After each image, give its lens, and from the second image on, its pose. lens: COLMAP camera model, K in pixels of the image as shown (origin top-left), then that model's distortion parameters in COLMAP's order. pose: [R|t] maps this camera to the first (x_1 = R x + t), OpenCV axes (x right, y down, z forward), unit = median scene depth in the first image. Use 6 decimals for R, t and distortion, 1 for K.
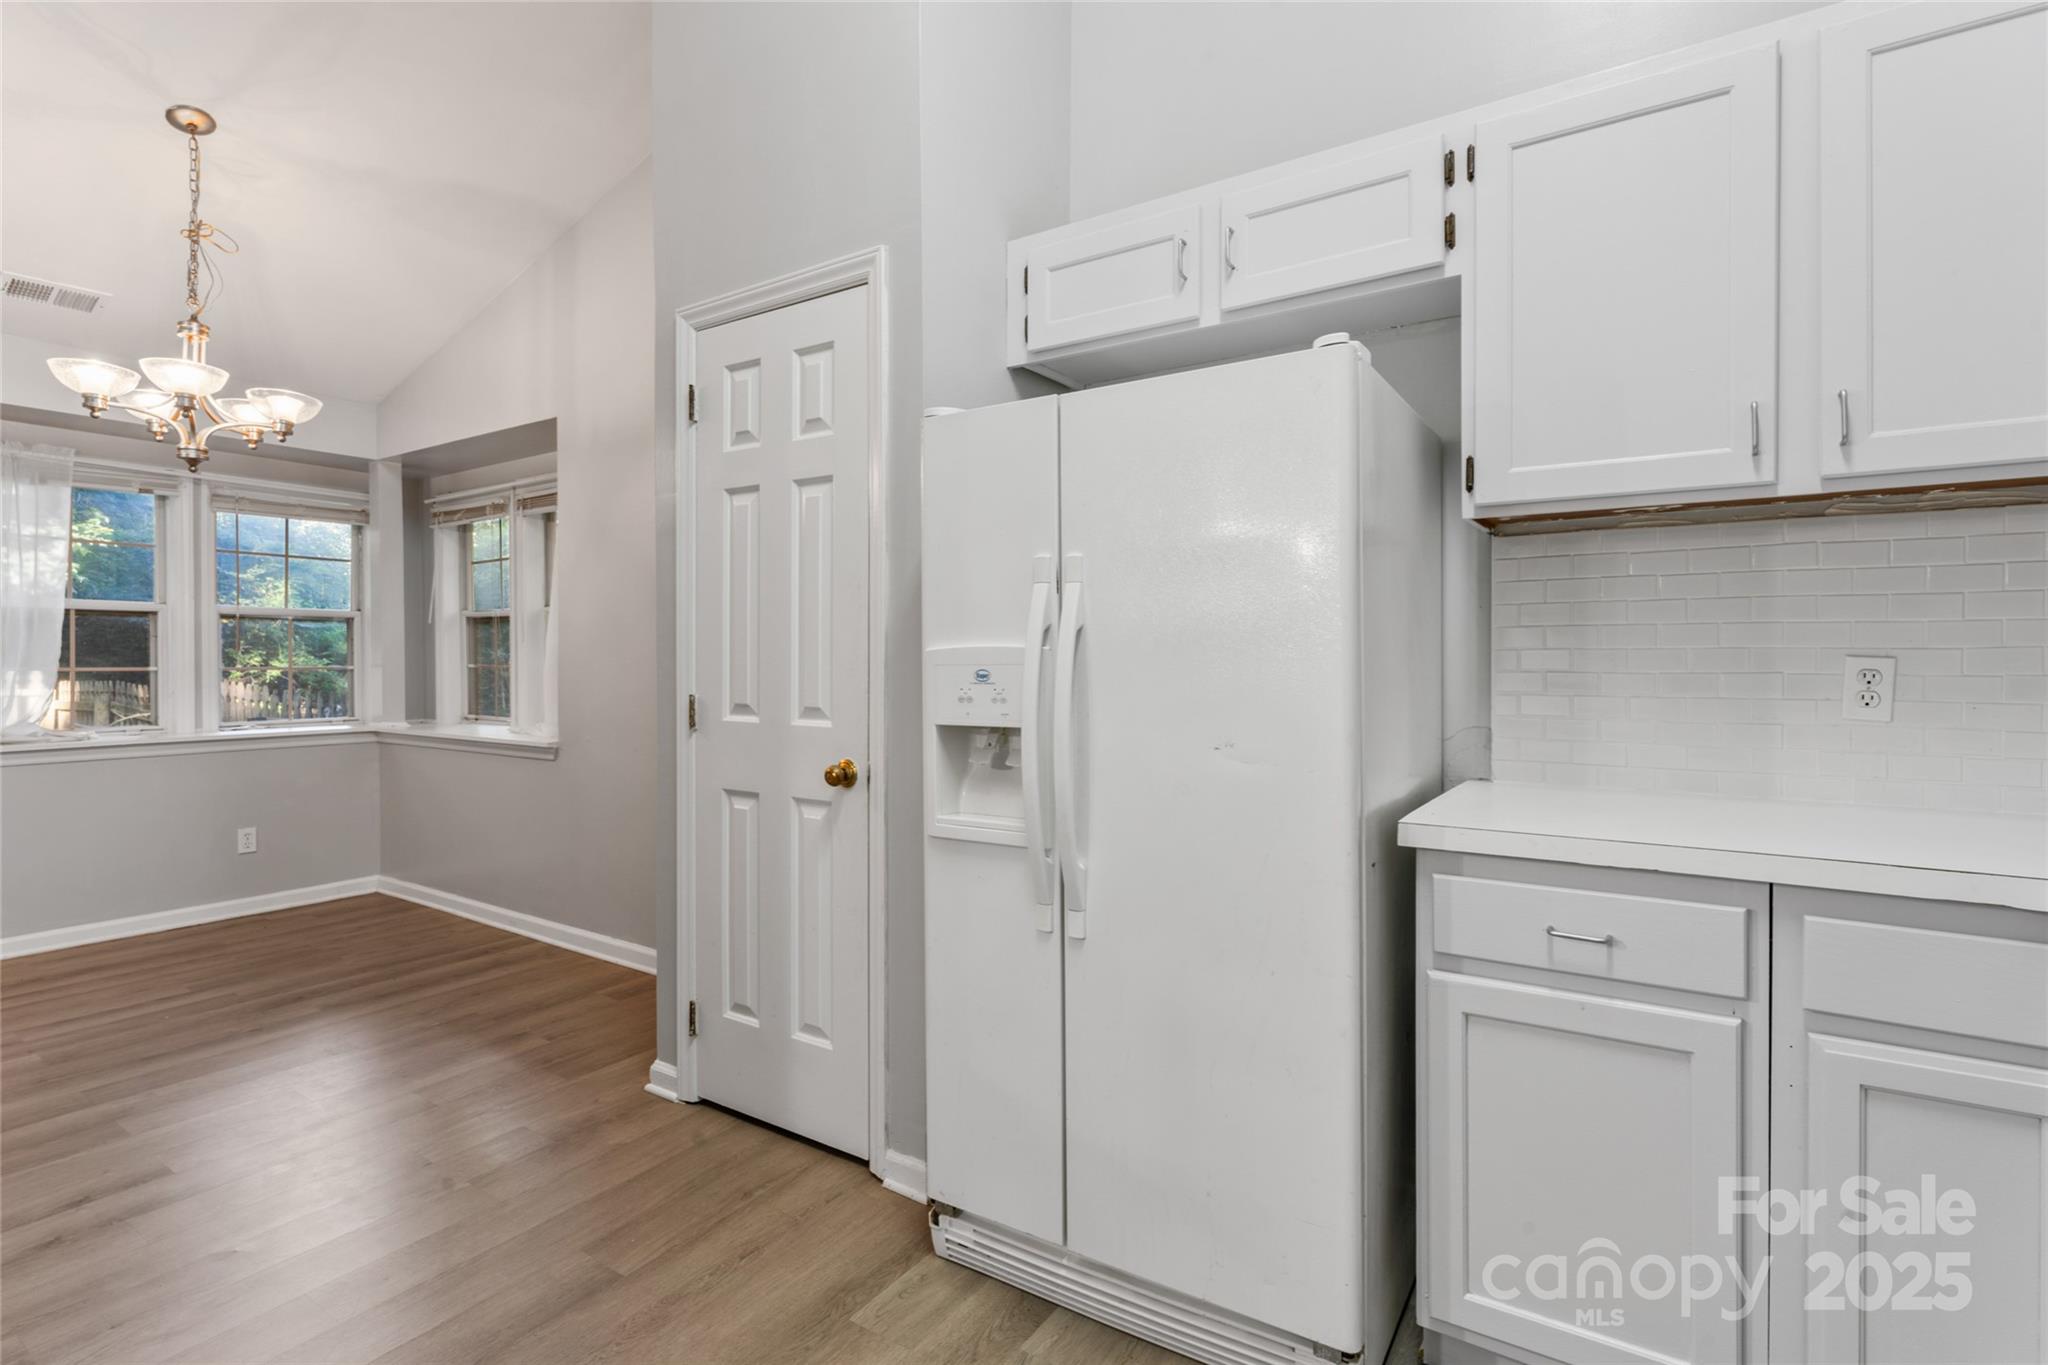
lens RADIAL K [[974.3, 0, 1024.0], [0, 974.3, 664.8], [0, 0, 1]] dist [-0.003198, 0.000485]
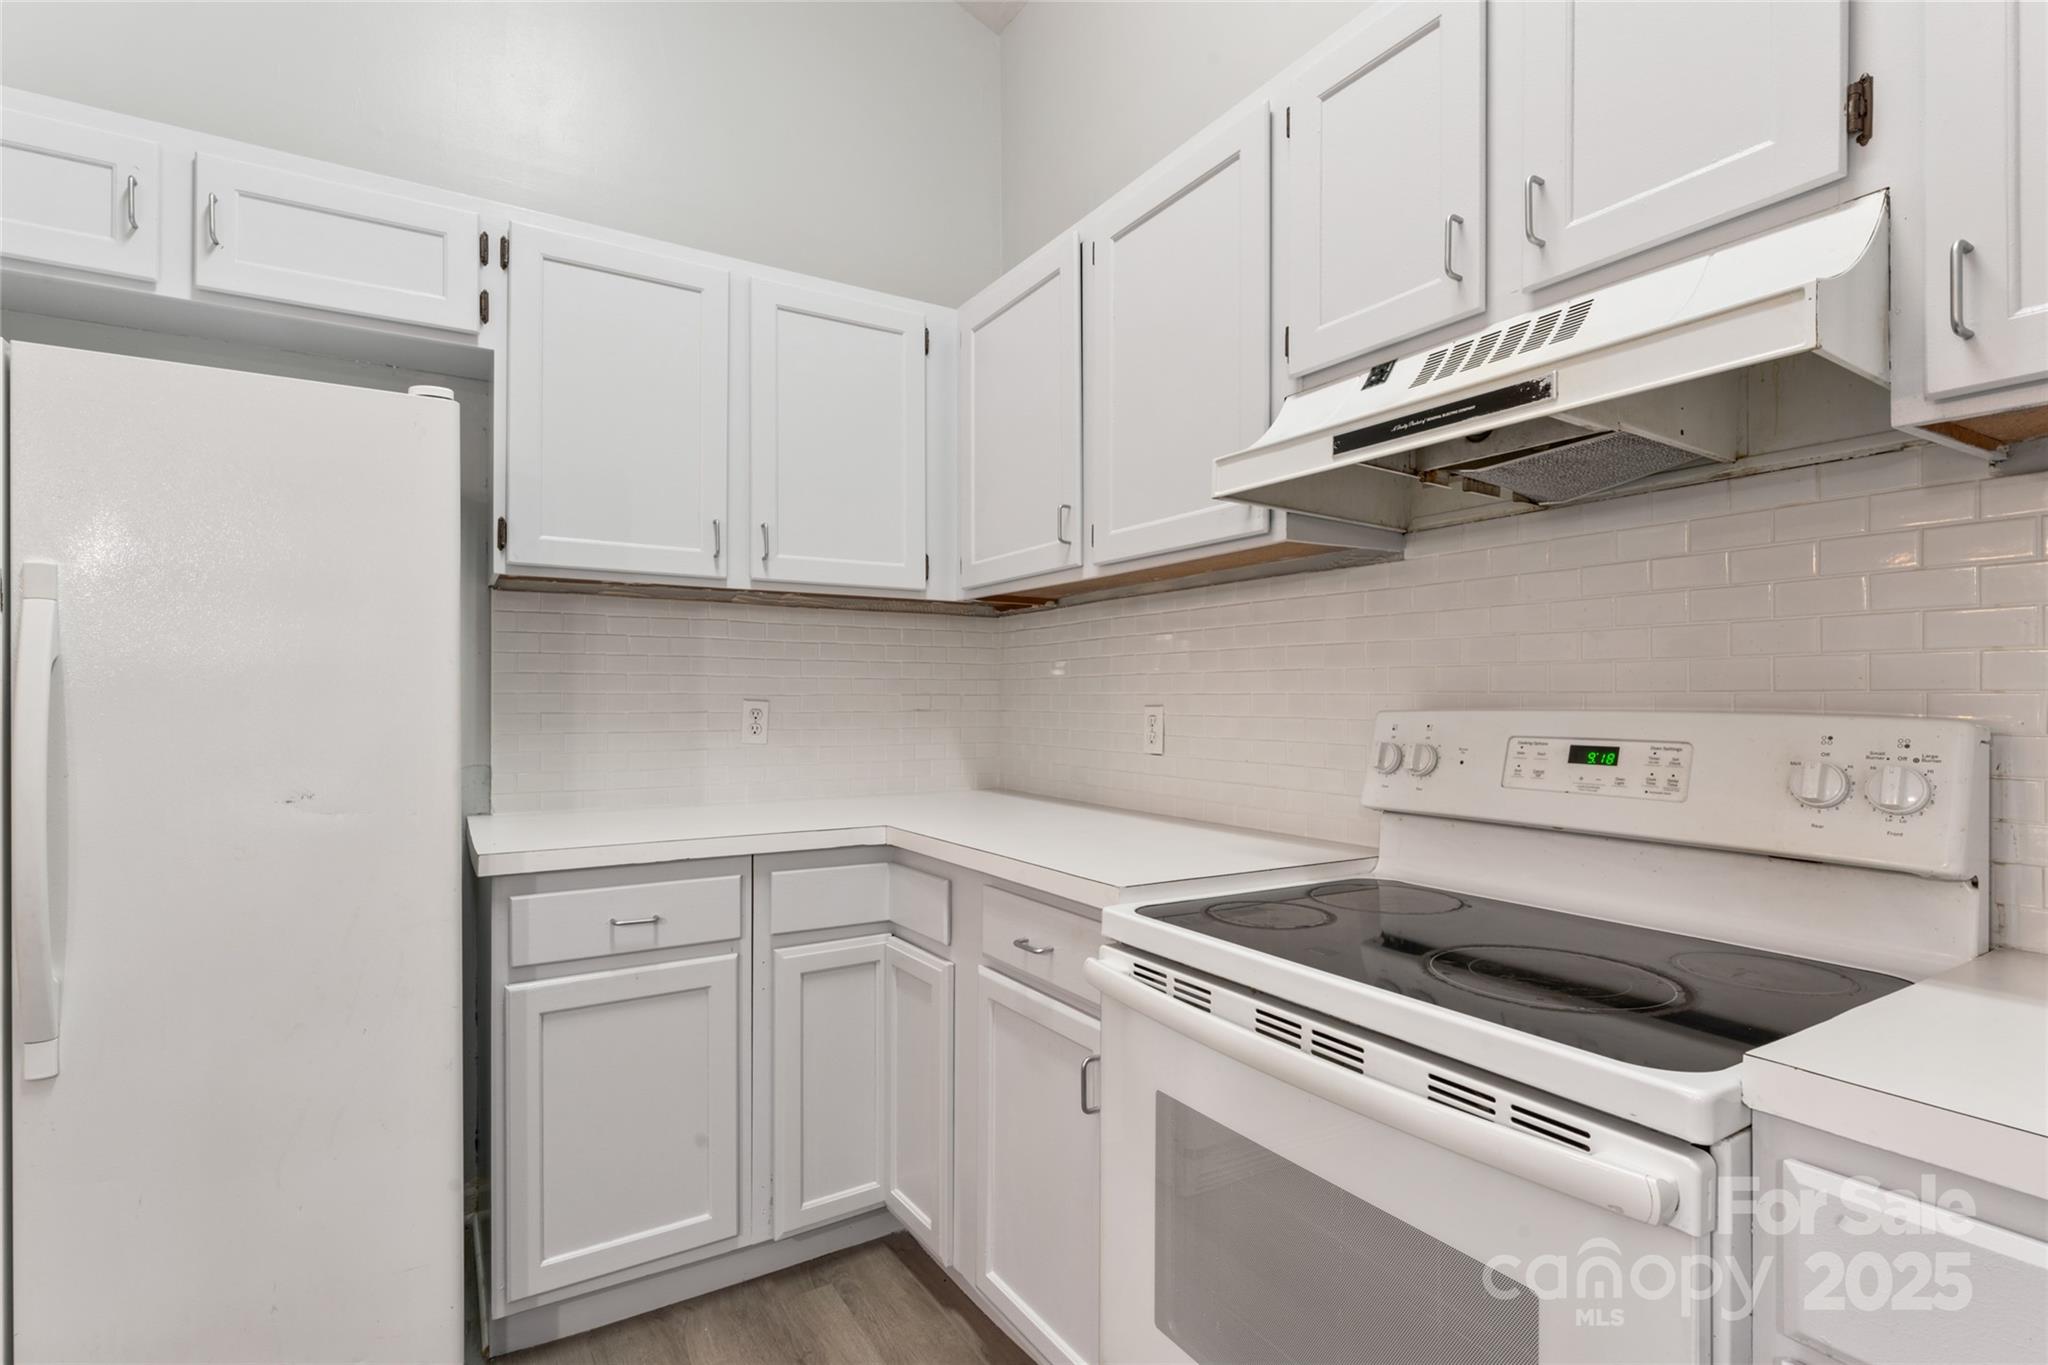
lens RADIAL K [[974.3, 0, 1022.3], [0, 974.3, 694.9], [0, 0, 1]] dist [-0.003198, 0.000485]
pose [[0.420336, 0.006925, 0.907342, -0.336605], [0.004578, 0.999942, -0.009753, -0.000844], [-0.907357, 0.008254, 0.420280, 0.008168]]
